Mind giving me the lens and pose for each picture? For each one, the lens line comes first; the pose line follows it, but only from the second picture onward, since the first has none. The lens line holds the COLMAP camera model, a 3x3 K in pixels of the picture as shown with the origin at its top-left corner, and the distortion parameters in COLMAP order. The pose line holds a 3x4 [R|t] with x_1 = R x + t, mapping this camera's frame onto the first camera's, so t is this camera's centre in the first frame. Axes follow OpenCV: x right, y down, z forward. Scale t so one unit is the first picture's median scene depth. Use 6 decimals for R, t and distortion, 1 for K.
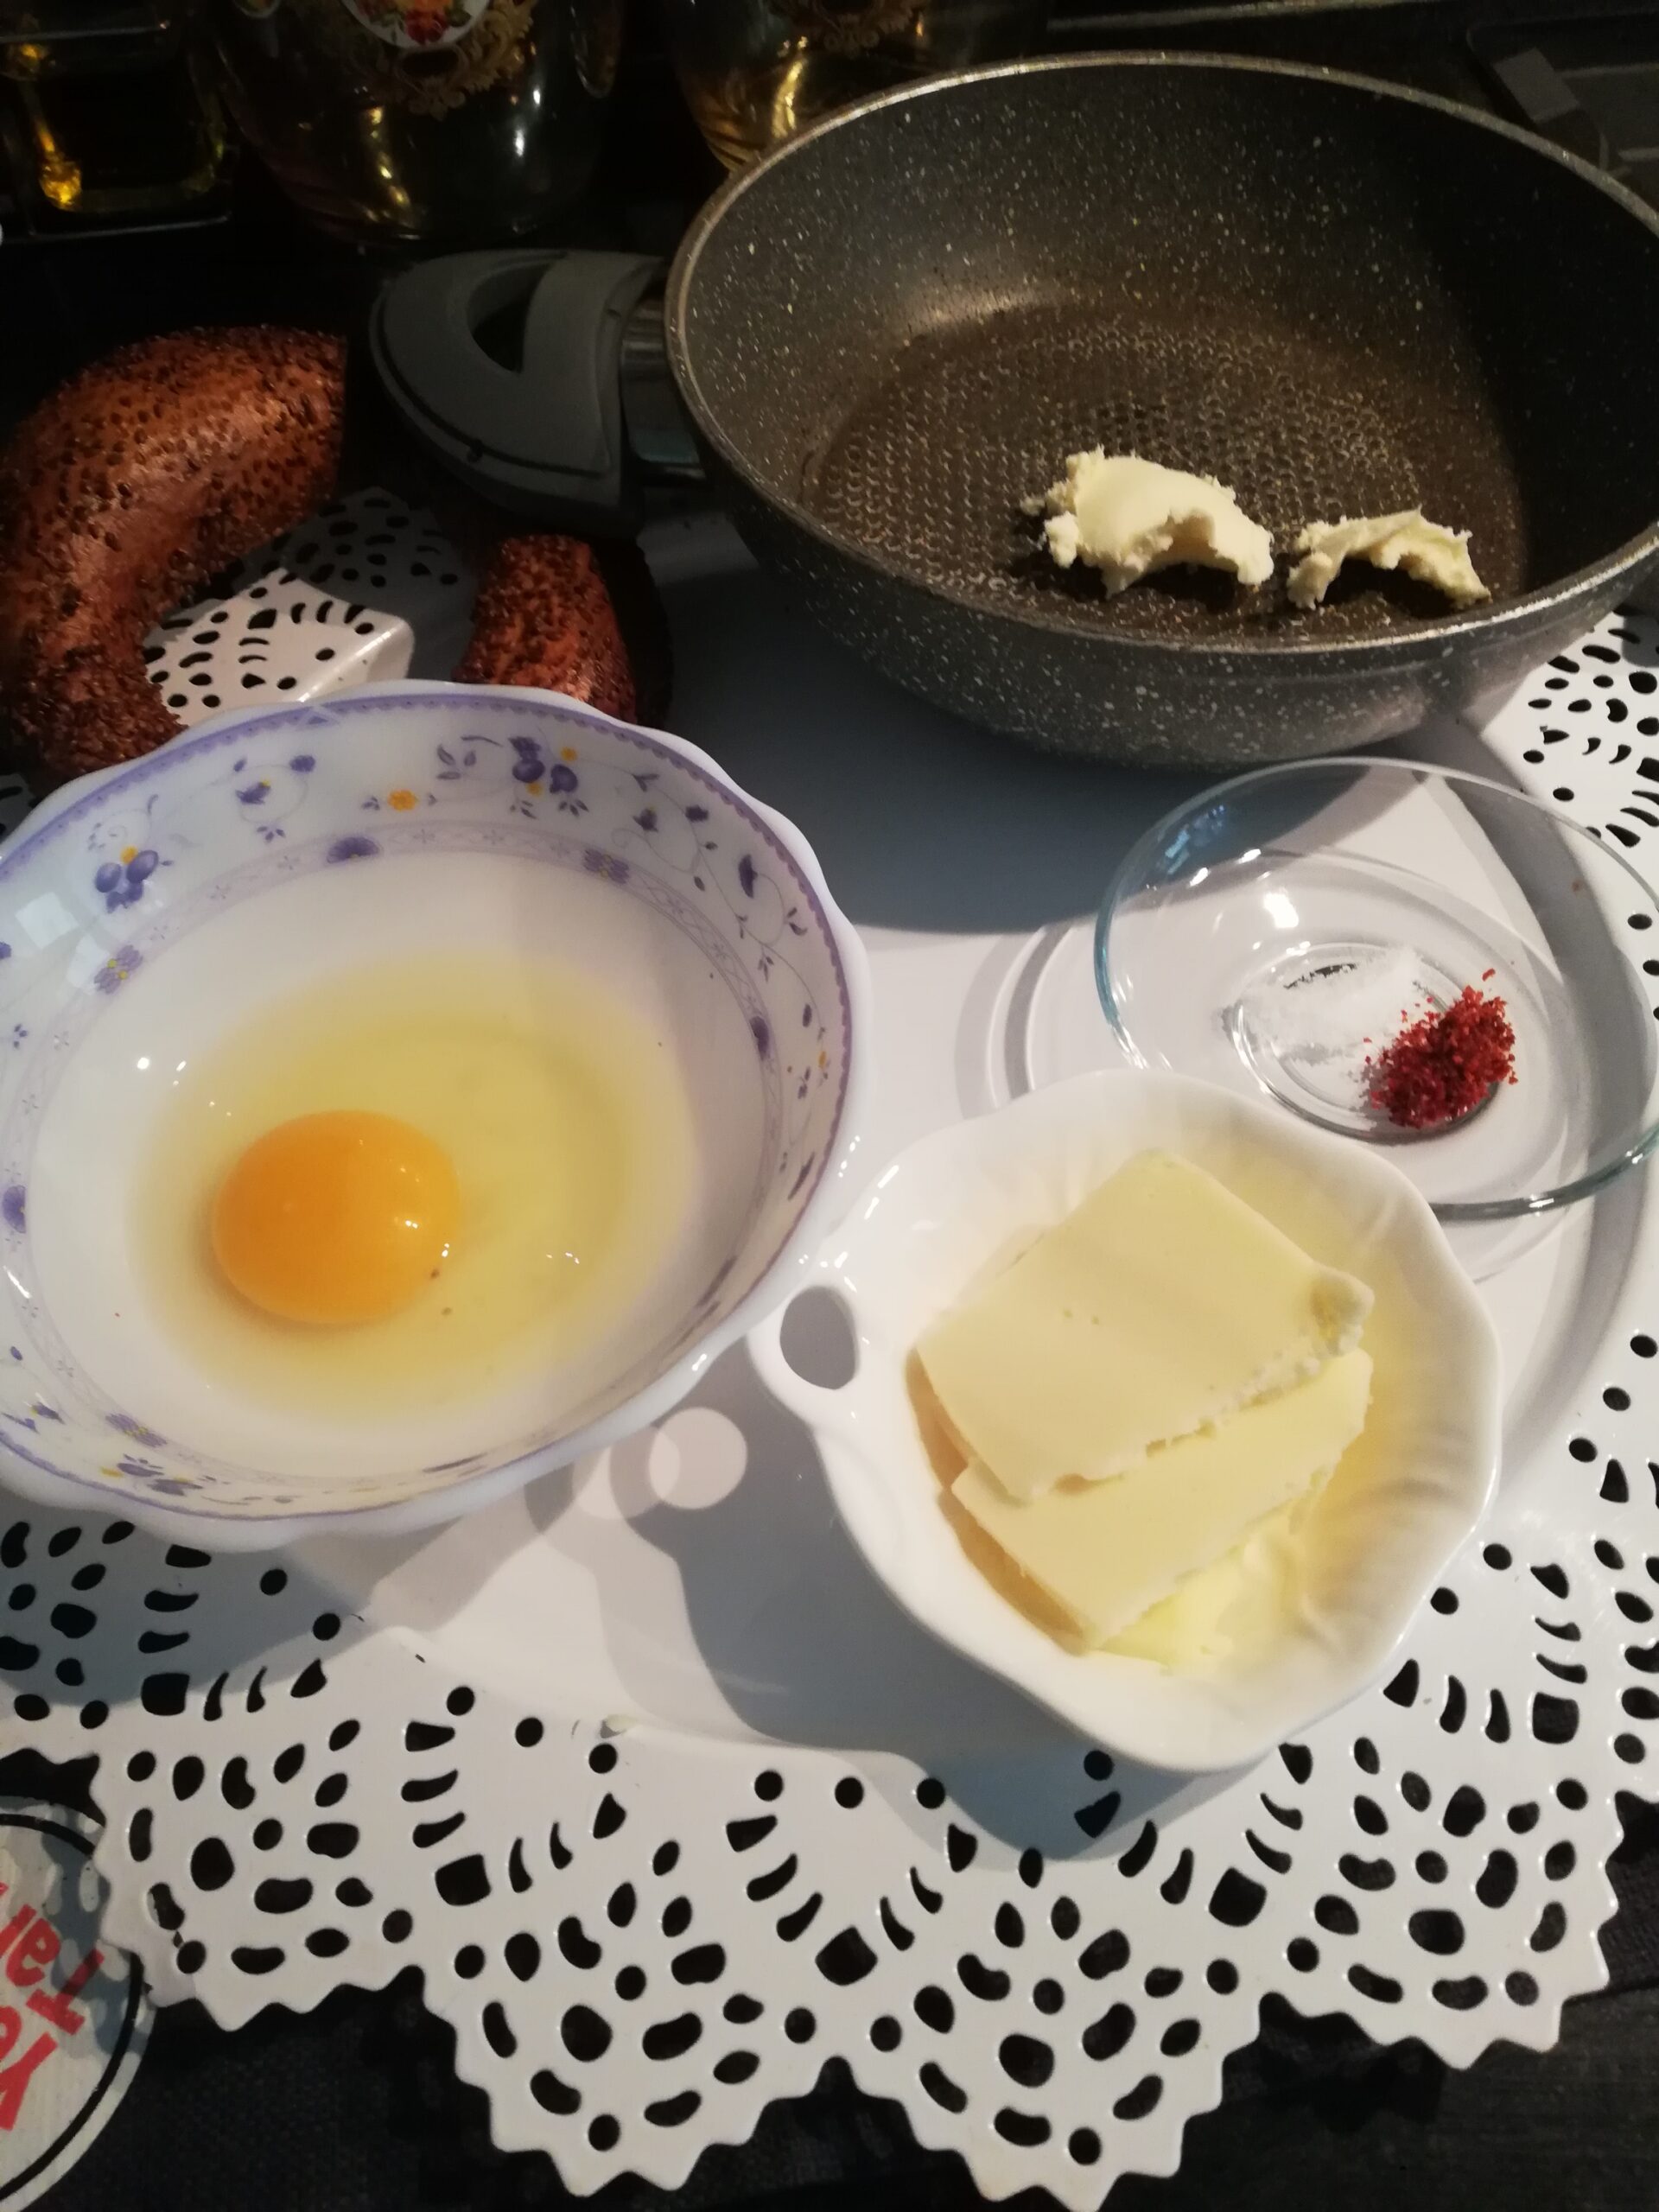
lens RADIAL K [[1768.2, 0, 820.0], [0, 1768.2, 1113.7], [0, 0, 1]] dist [-0.032217, 0.004836]
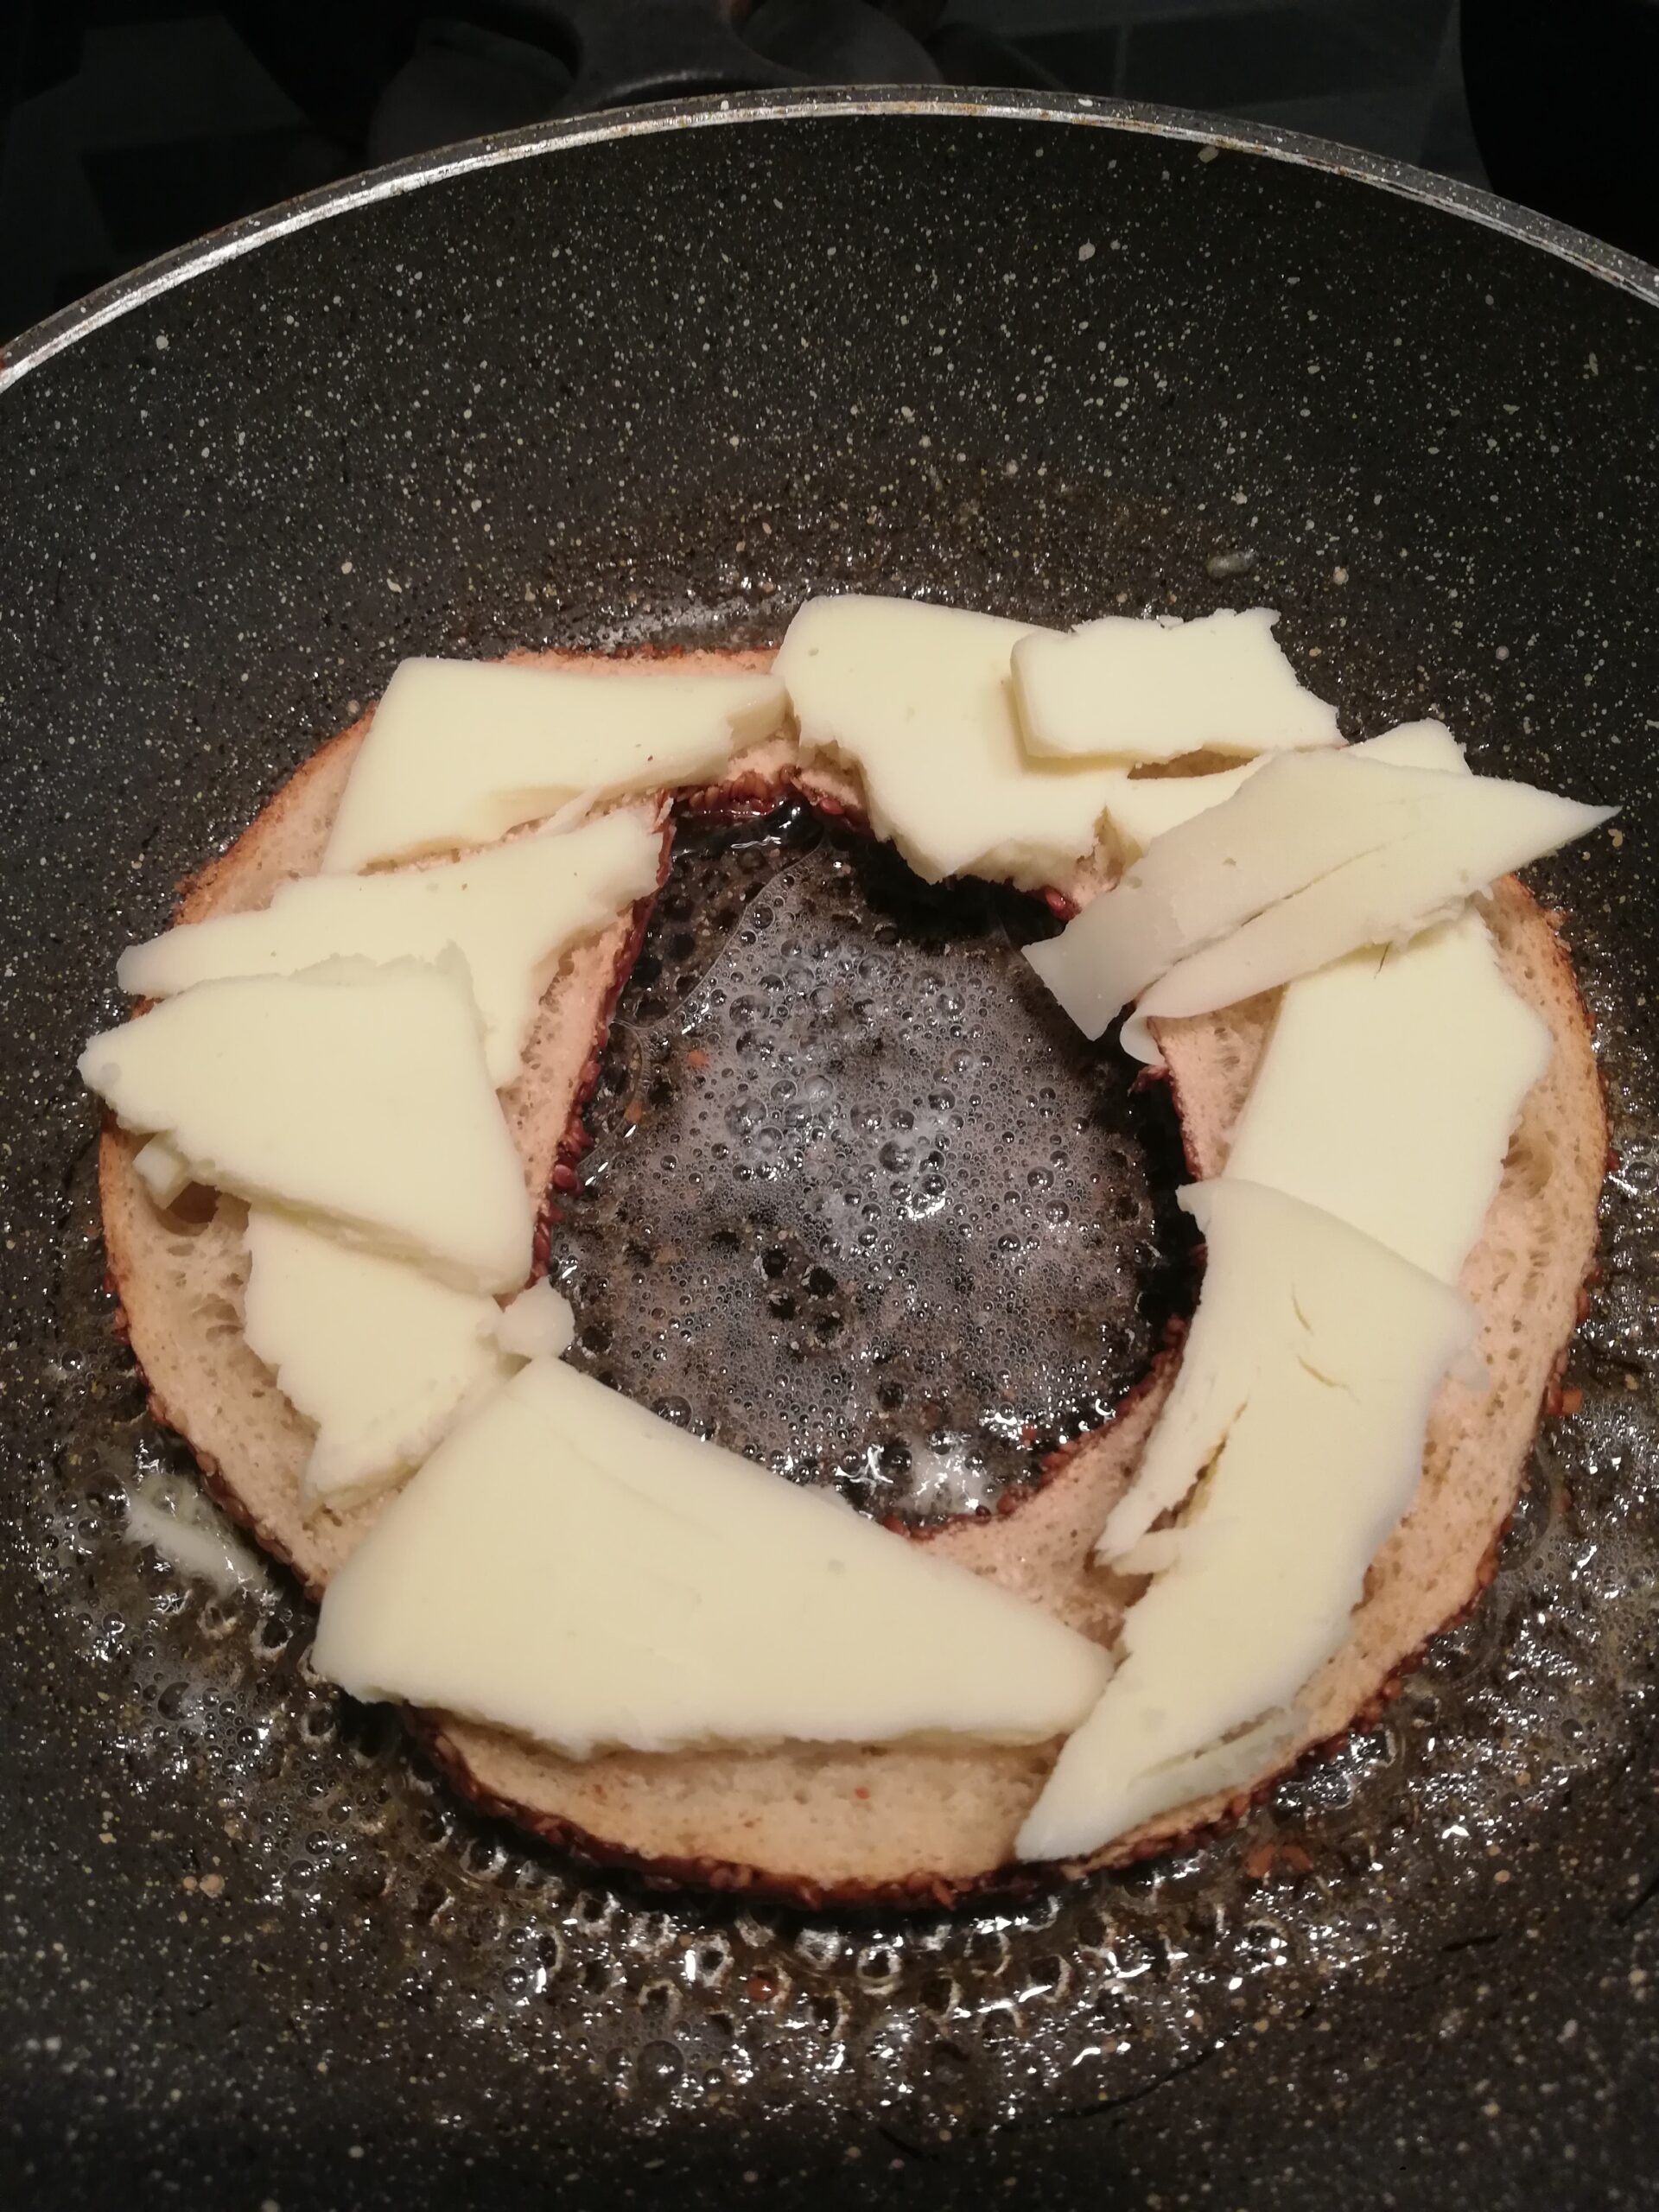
lens RADIAL K [[1768.2, 0, 830.5], [0, 1768.2, 1112.8], [0, 0, 1]] dist [-0.032217, 0.004836]
pose [[0.986602, -0.154402, 0.052685, 0.154590], [0.148208, 0.983243, 0.106152, -0.382252], [-0.068192, -0.096922, 0.992953, 0.510417]]
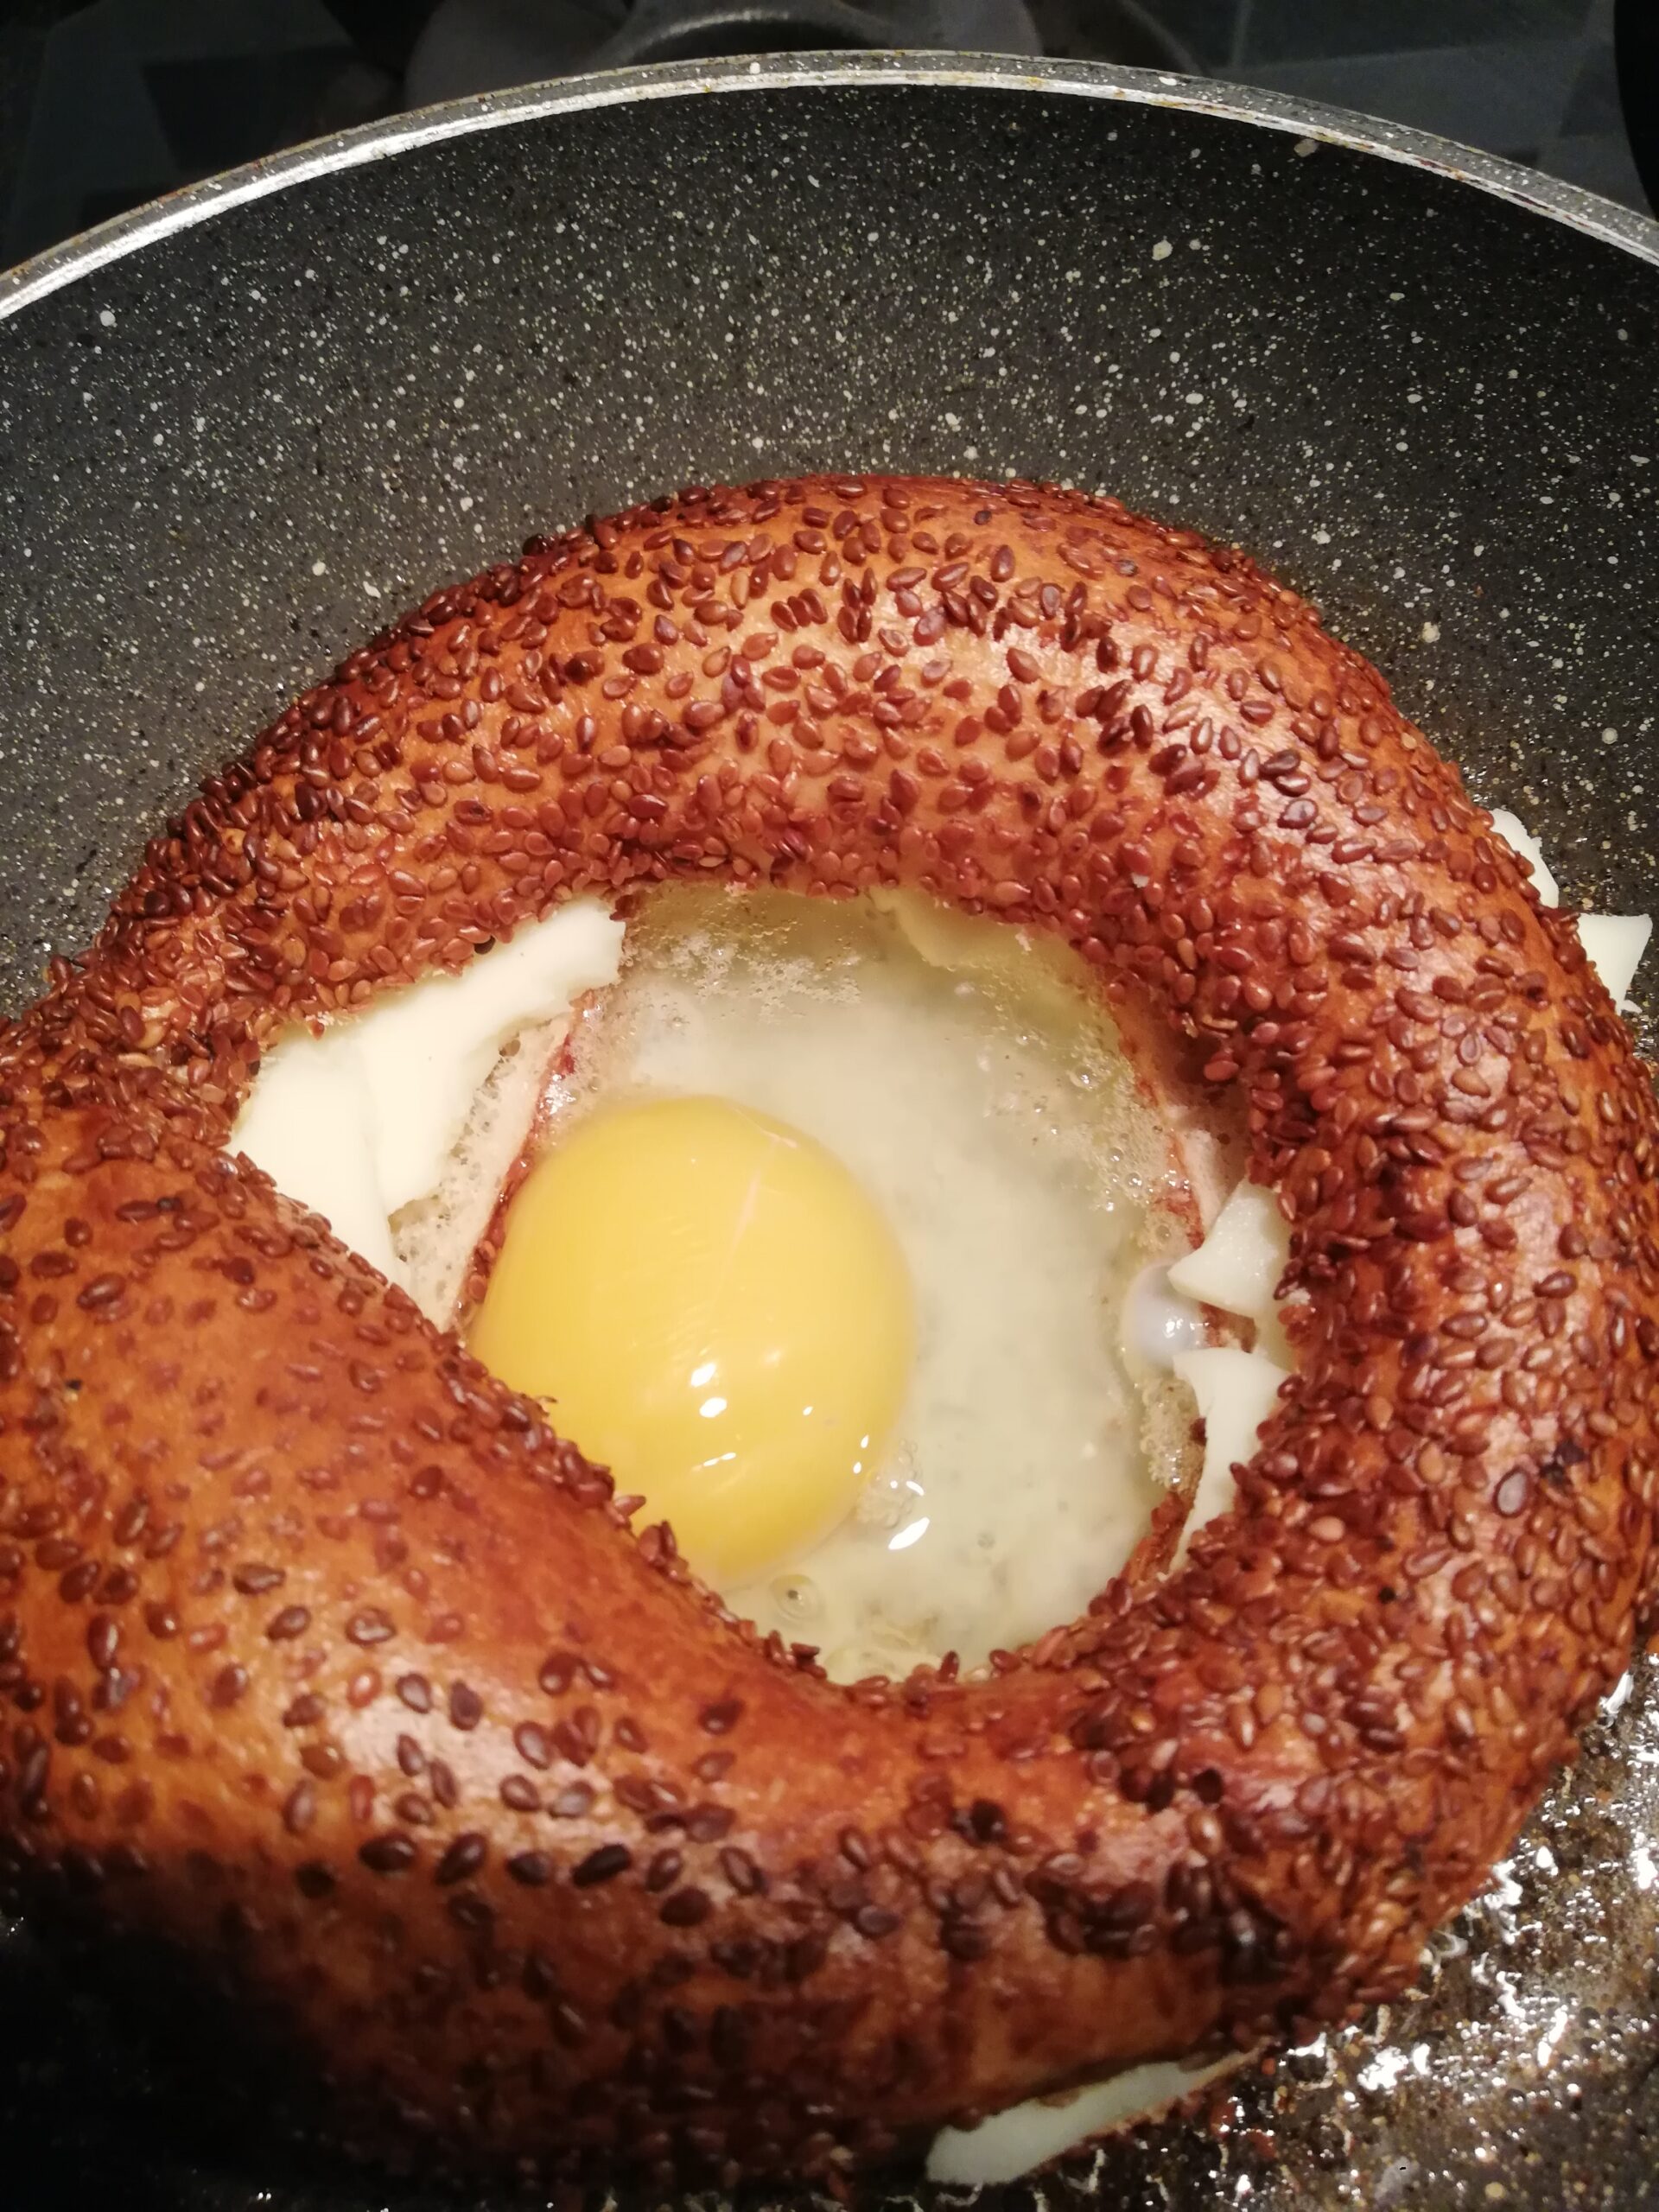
lens RADIAL K [[1768.2, 0, 834.4], [0, 1768.2, 1094.8], [0, 0, 1]] dist [-0.032217, 0.004836]
pose [[0.995390, -0.095683, 0.006549, 0.183445], [0.093968, 0.986657, 0.132962, -0.414288], [-0.019184, -0.131733, 0.991100, 0.560419]]
